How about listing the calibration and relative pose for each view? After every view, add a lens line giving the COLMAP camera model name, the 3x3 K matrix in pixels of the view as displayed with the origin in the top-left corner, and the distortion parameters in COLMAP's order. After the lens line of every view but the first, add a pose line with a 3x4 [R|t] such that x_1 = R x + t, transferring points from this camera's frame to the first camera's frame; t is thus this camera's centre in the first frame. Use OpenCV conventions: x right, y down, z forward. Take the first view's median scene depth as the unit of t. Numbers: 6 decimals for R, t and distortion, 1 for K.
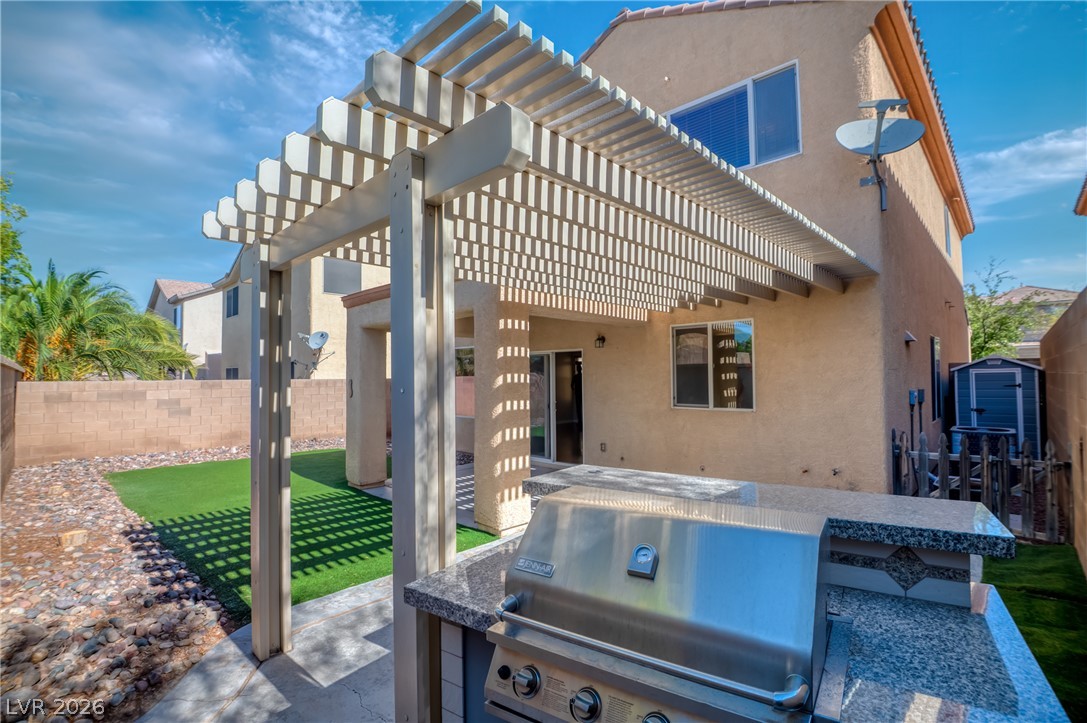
lens RADIAL K [[503.5, 0, 537.9], [0, 503.5, 361.4], [0, 0, 1]] dist [0.000205, -0.000316]
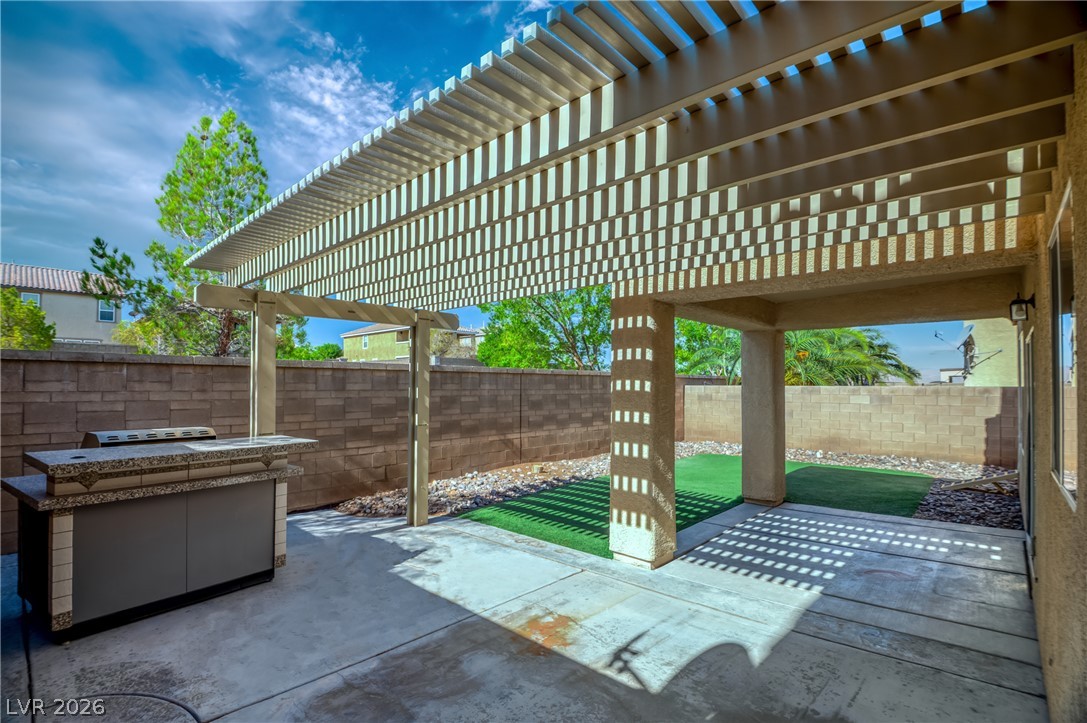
lens RADIAL K [[508.2, 0, 535.1], [0, 508.2, 386.3], [0, 0, 1]] dist [-0.022312, -0.000080]
pose [[0.009306, 0.008253, -0.999923, 0.812057], [0.029561, 0.999527, 0.008525, 0.023268], [0.999520, -0.029638, 0.009057, 0.824533]]
